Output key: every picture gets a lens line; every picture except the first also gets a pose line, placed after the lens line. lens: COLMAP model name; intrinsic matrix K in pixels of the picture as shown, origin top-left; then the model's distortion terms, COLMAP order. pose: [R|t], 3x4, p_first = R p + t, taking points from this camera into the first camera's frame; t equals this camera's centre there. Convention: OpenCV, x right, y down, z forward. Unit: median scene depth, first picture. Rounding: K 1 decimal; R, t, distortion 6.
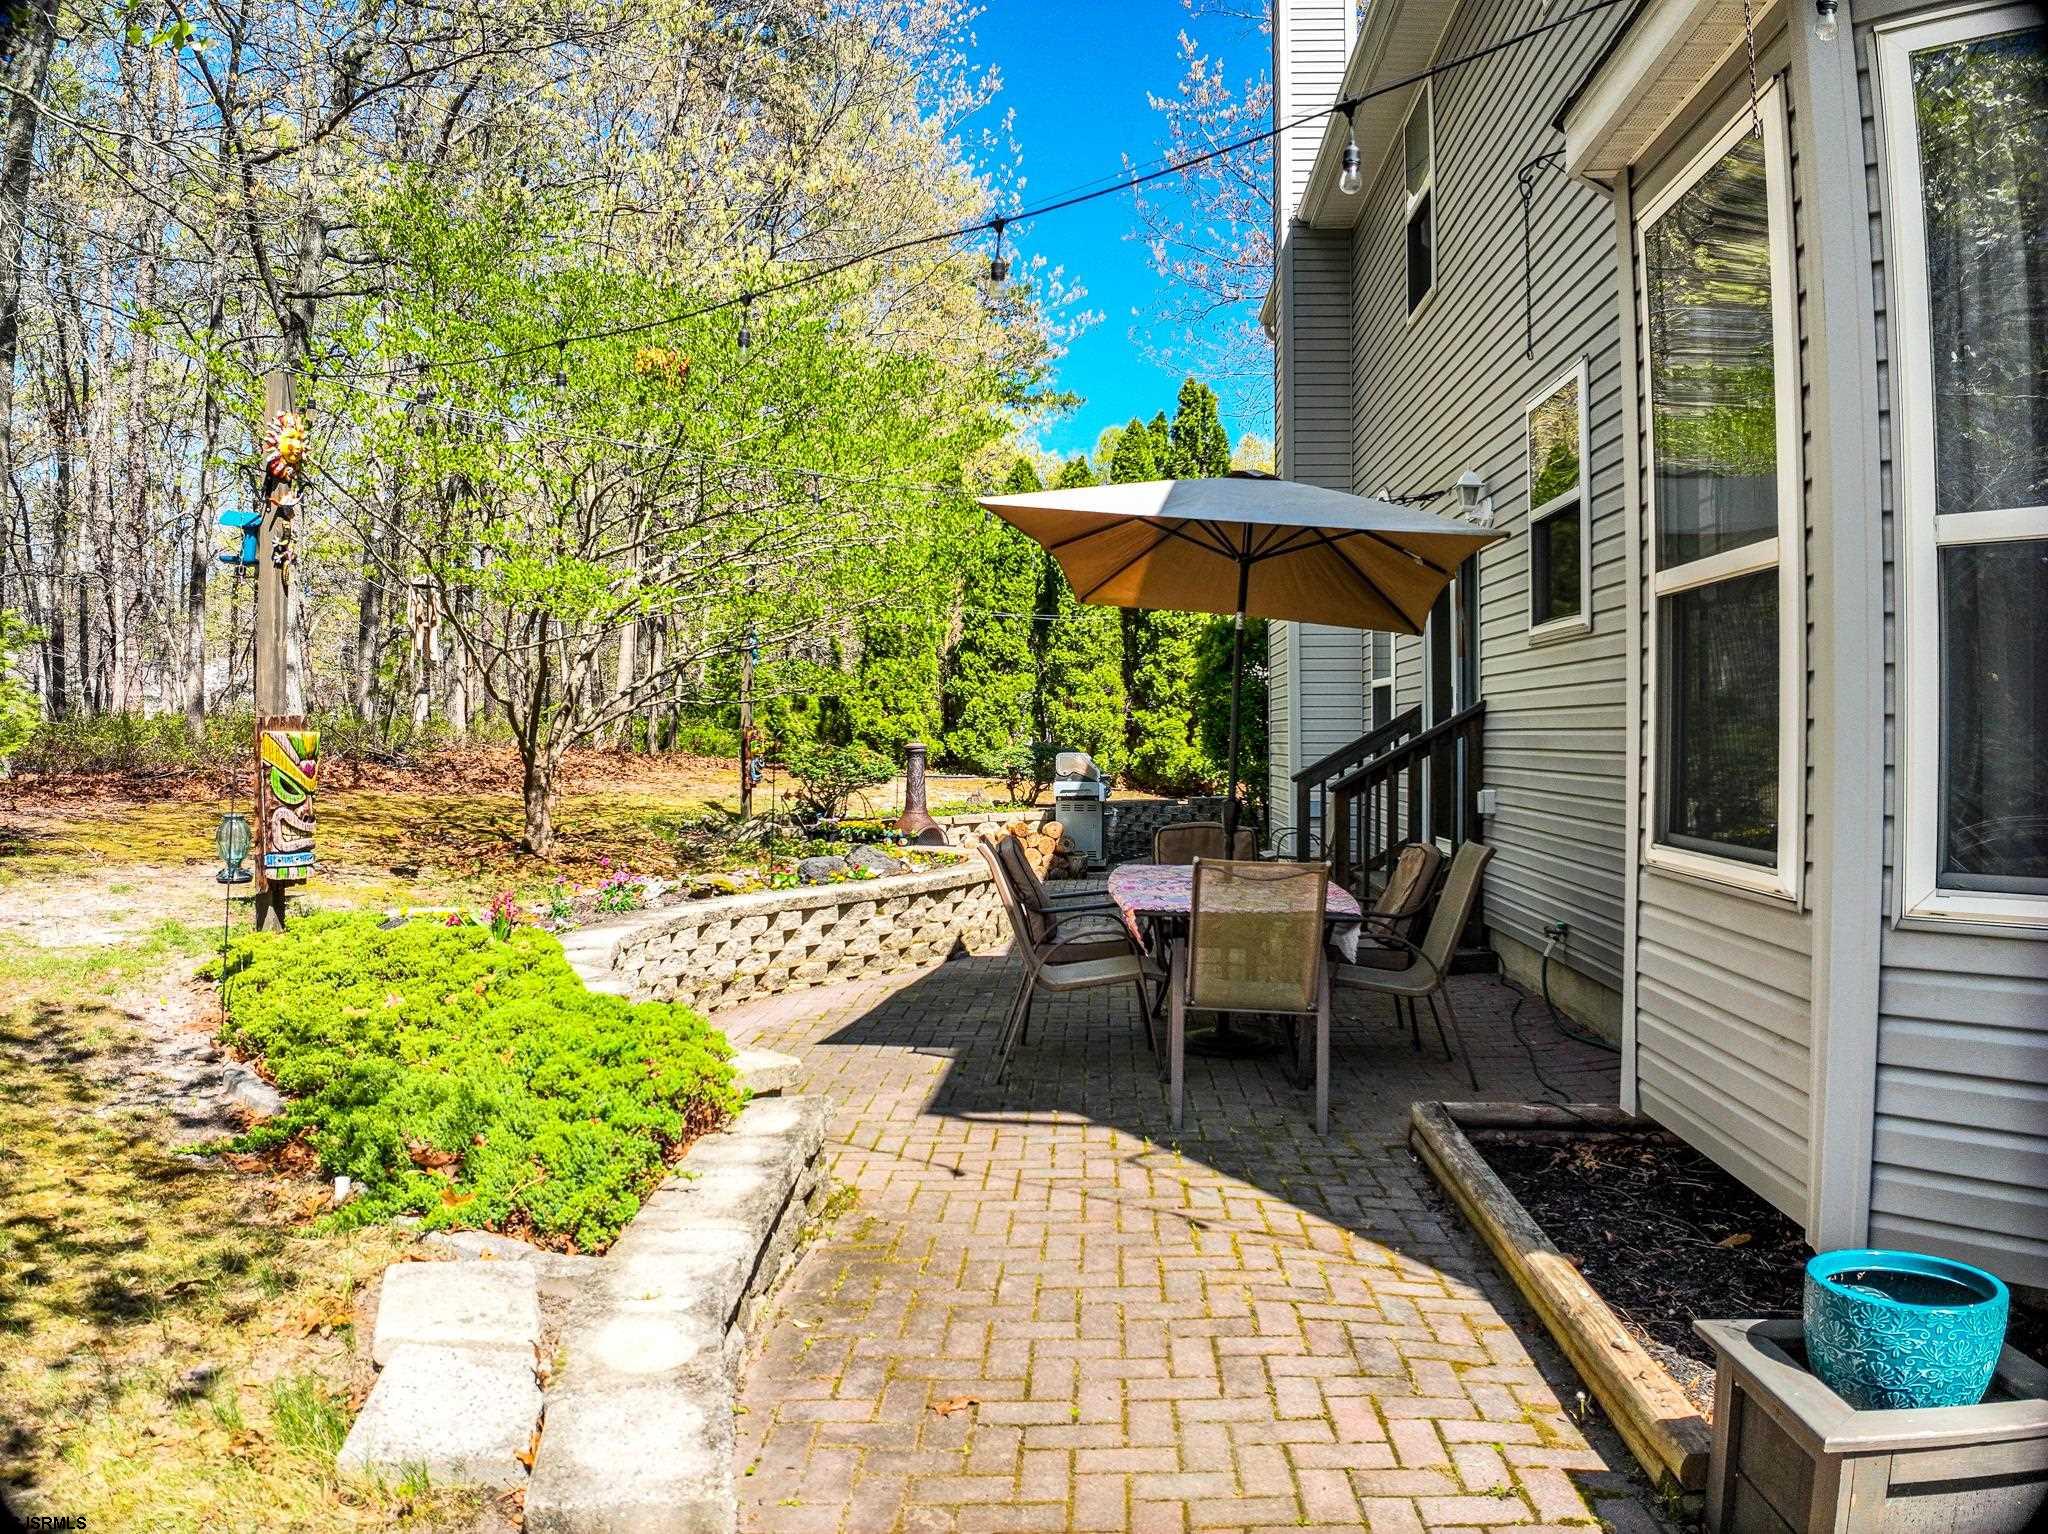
lens RADIAL K [[1446.6, 0, 1024.6], [0, 1446.6, 766.9], [0, 0, 1]] dist [-0.095265, -0.023300]
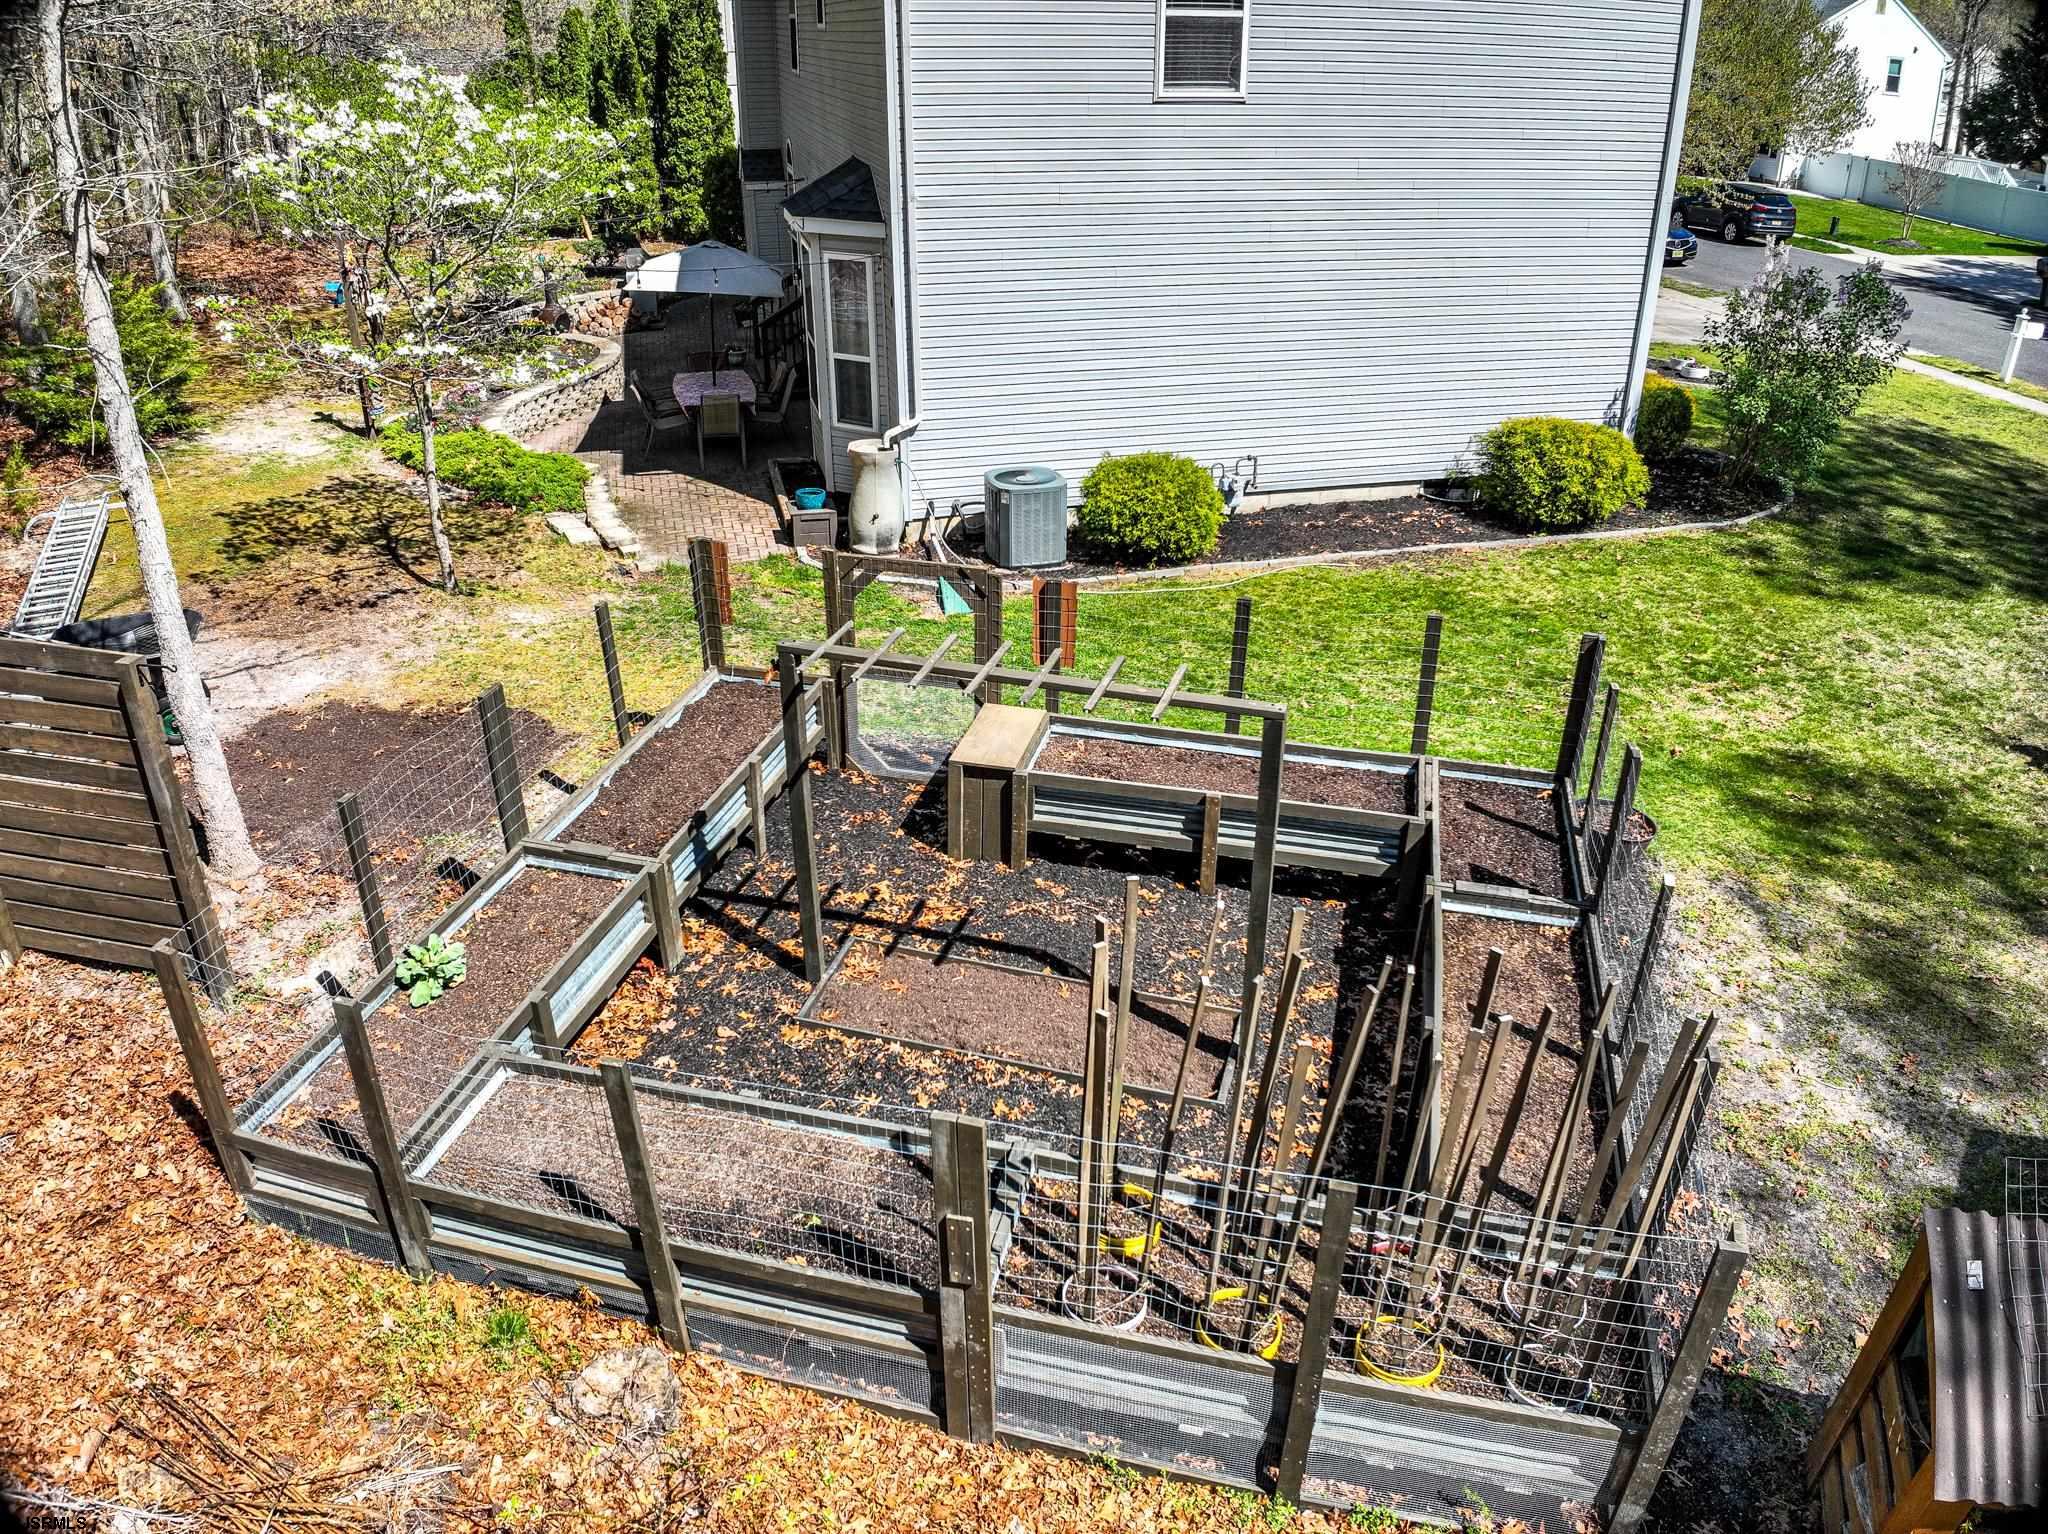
lens RADIAL K [[1446.6, 0, 1021.6], [0, 1446.6, 768.3], [0, 0, 1]] dist [-0.095265, -0.023300]
pose [[0.953940, -0.137432, 0.266667, -0.106469], [0.001443, 0.890988, 0.454026, -0.401006], [-0.299995, -0.432728, 0.850147, -1.460846]]
